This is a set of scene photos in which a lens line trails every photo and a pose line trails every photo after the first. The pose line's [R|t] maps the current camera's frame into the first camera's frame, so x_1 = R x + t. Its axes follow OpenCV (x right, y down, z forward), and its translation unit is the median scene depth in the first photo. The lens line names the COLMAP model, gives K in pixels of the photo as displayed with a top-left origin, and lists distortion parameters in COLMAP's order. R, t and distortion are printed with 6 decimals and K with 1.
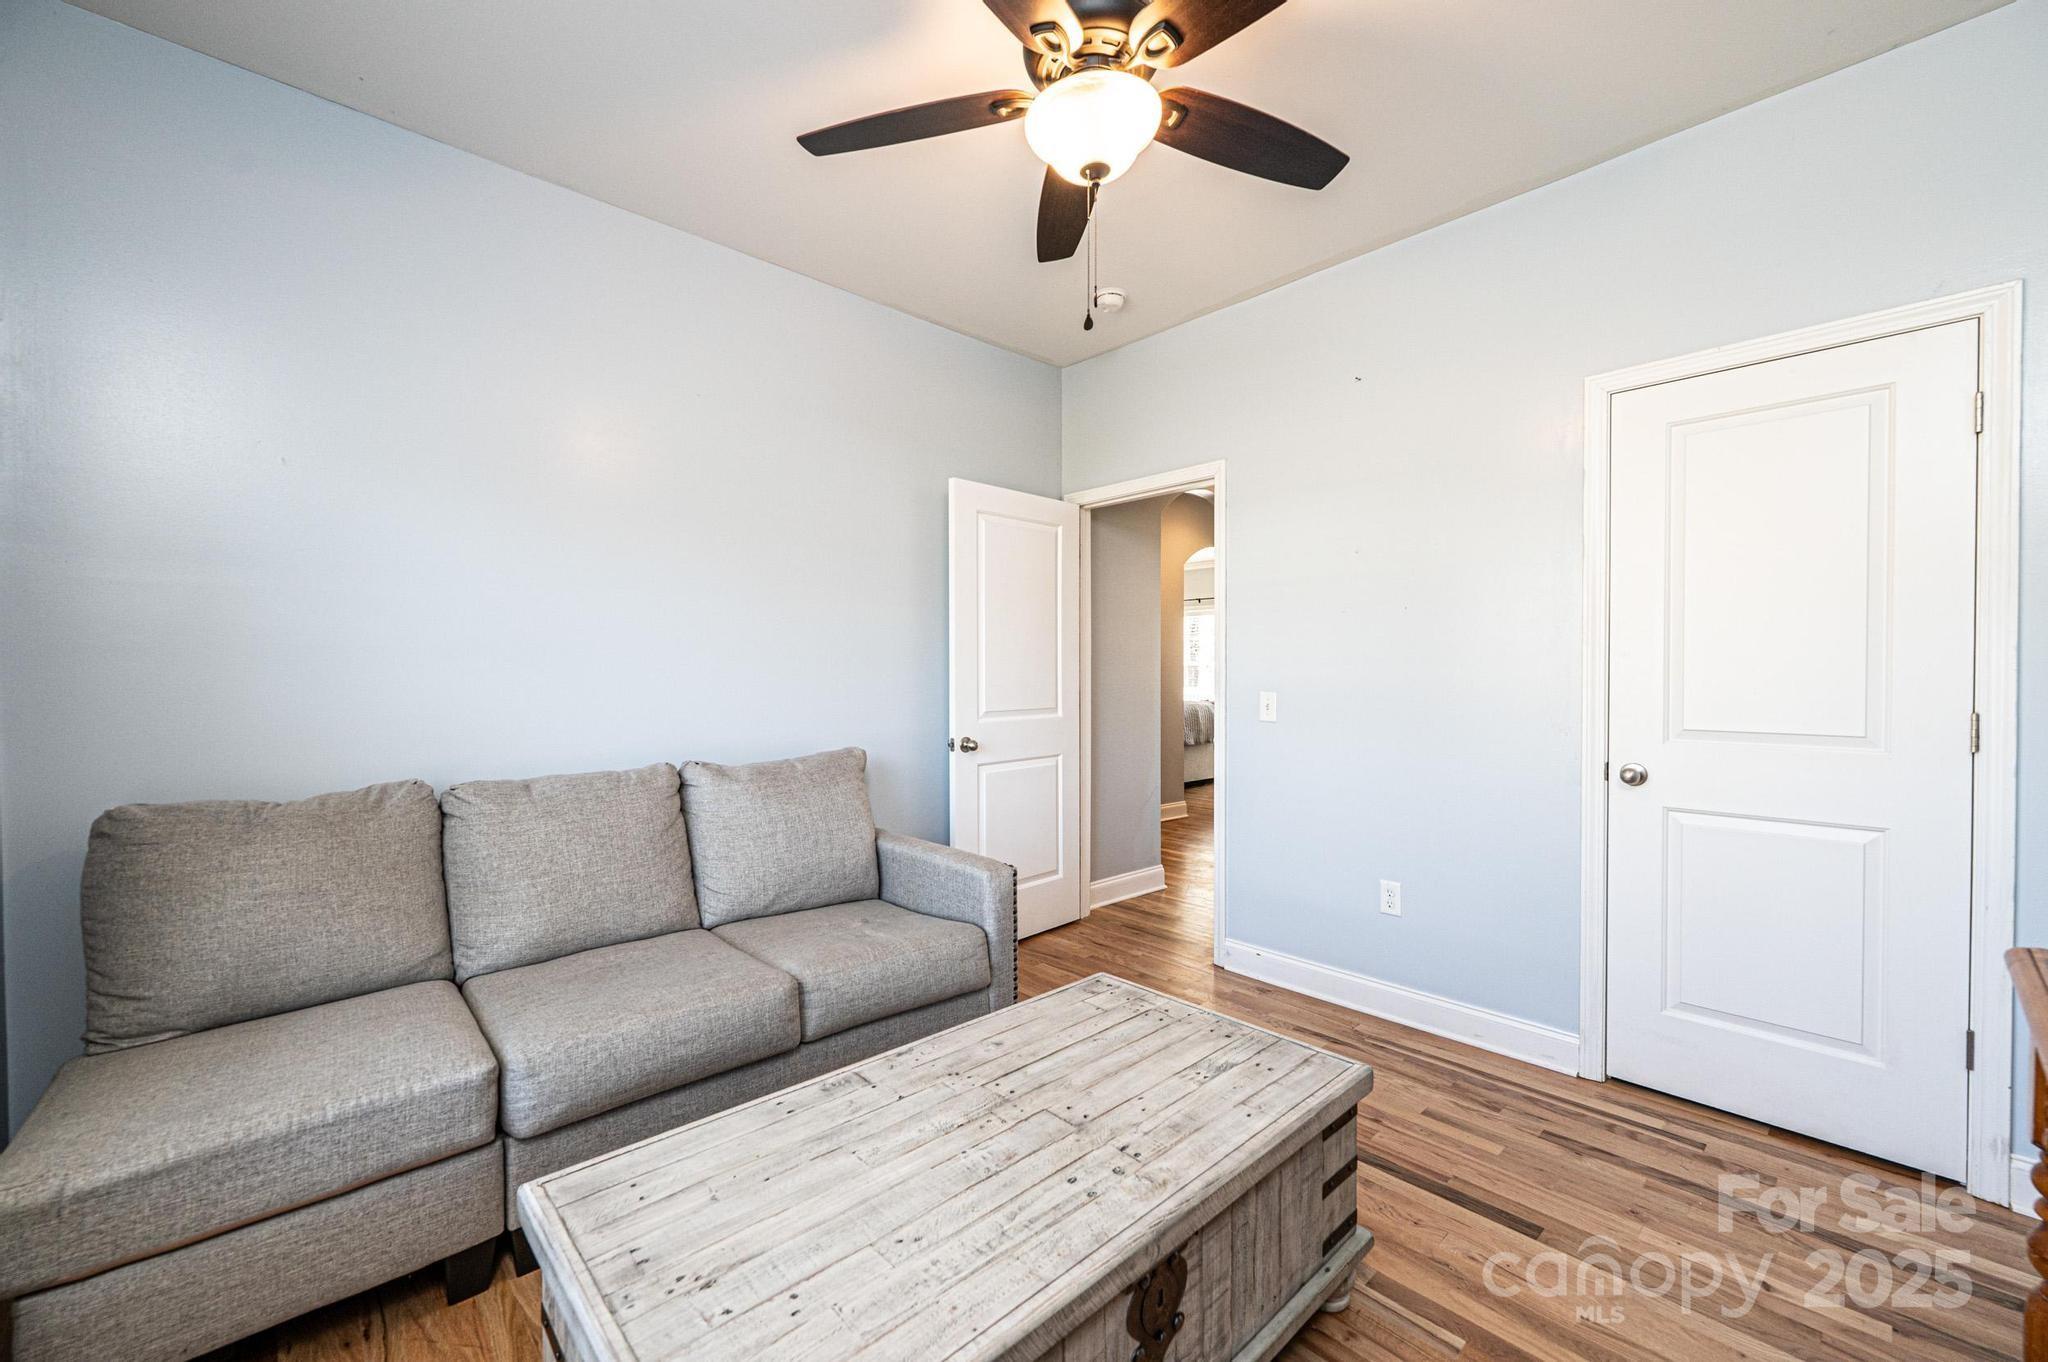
lens RADIAL K [[812.4, 0, 1016.5], [0, 812.4, 676.8], [0, 0, 1]] dist [-0.000716, 0.000229]
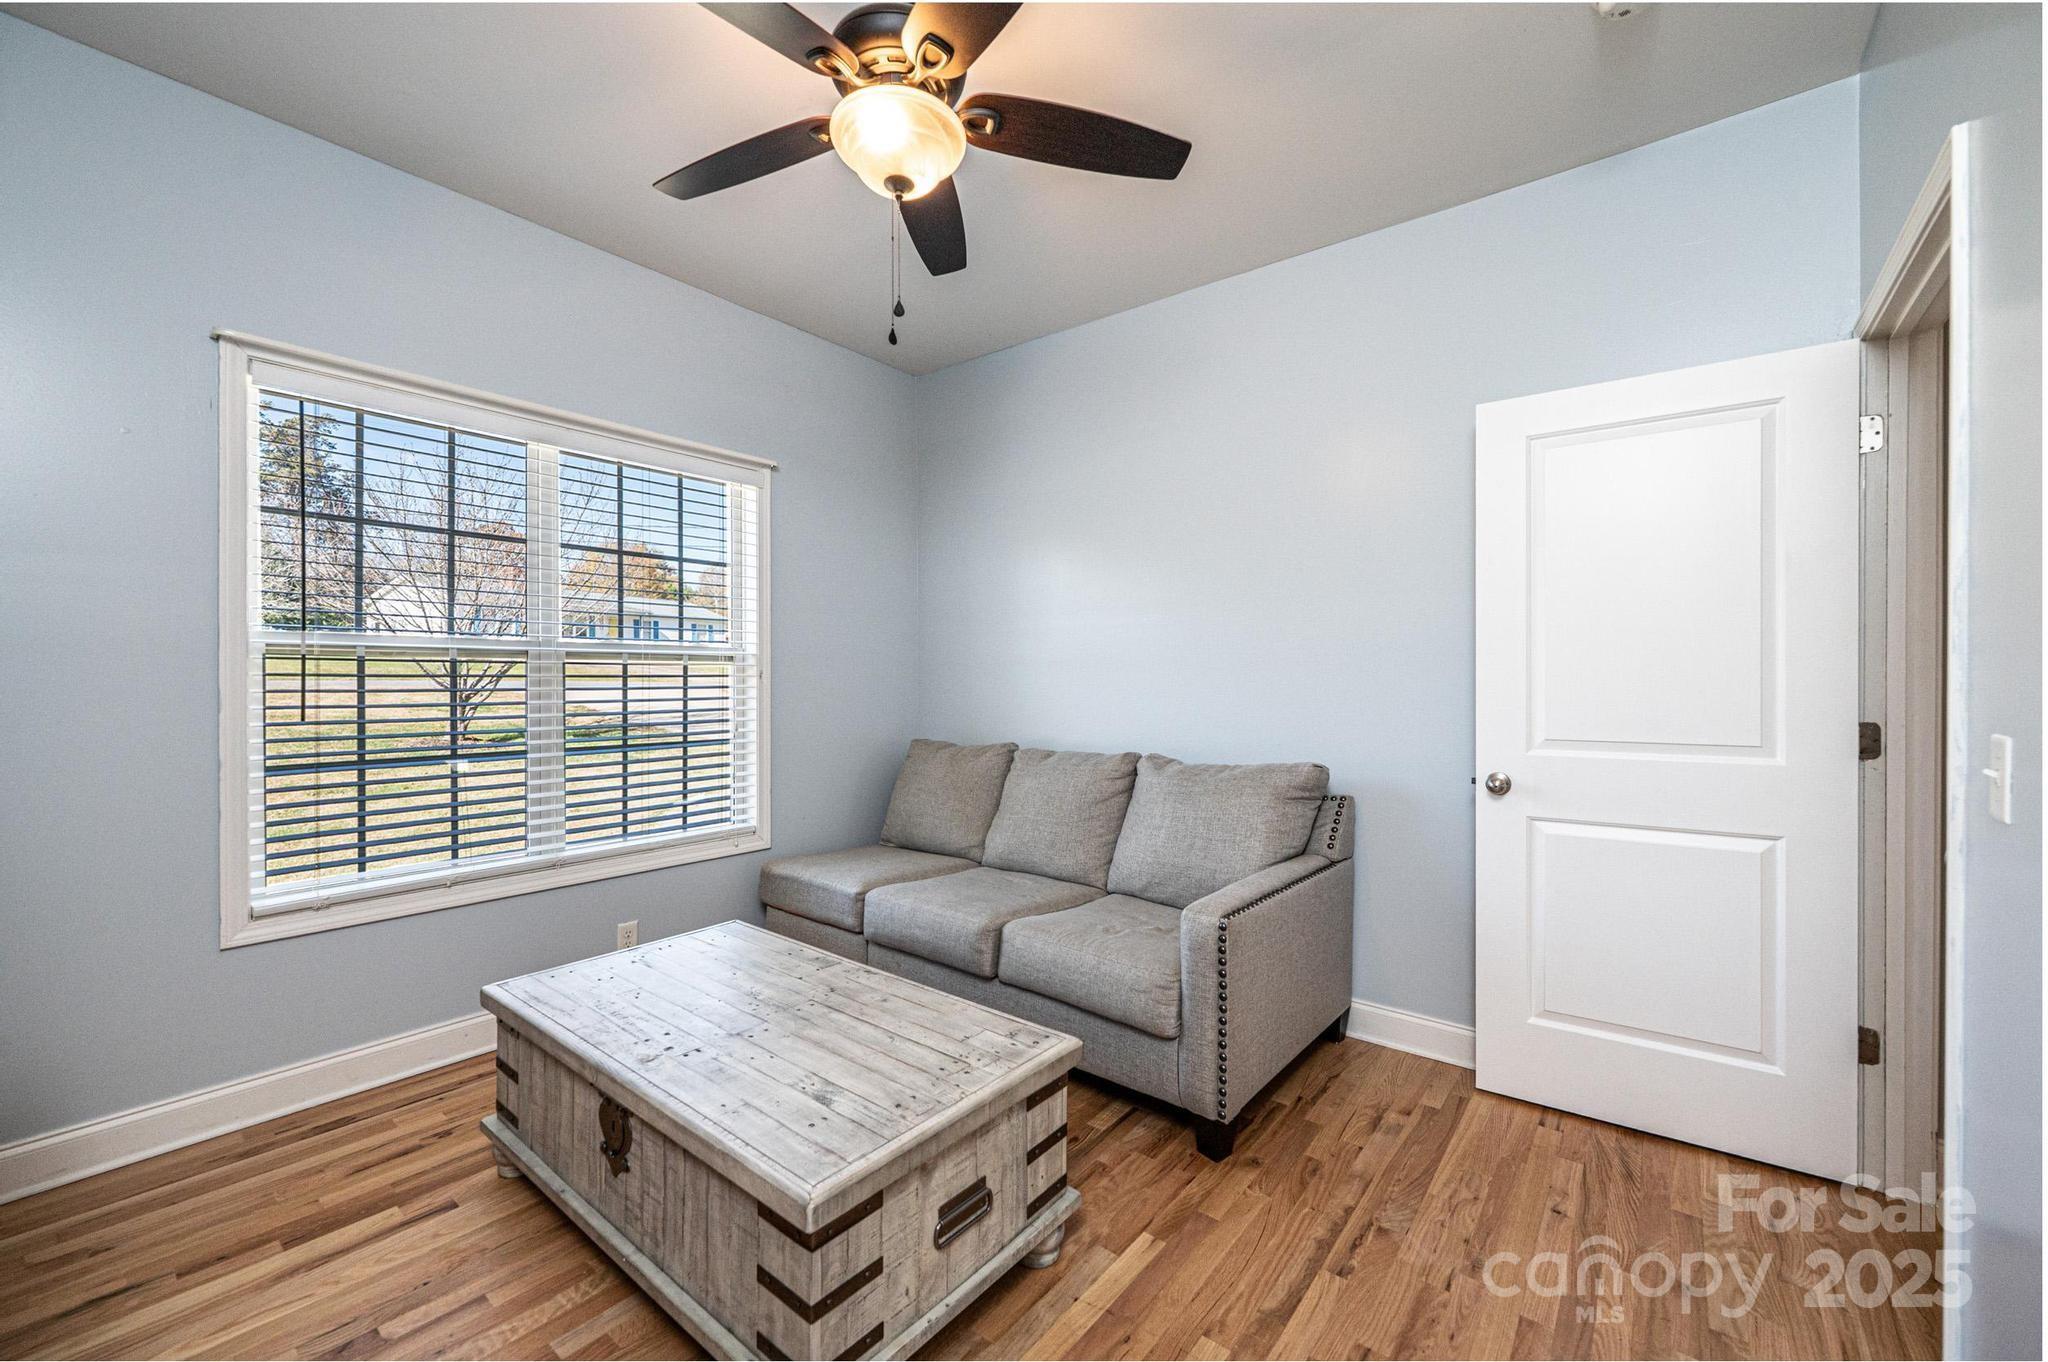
lens RADIAL K [[813.8, 0, 1018.3], [0, 813.8, 679.5], [0, 0, 1]] dist [-0.000379, -0.000120]
pose [[0.149533, 0.005526, -0.988741, 1.109100], [-0.011140, 0.999930, 0.003903, -0.003959], [0.988694, 0.010431, 0.149584, 0.991131]]
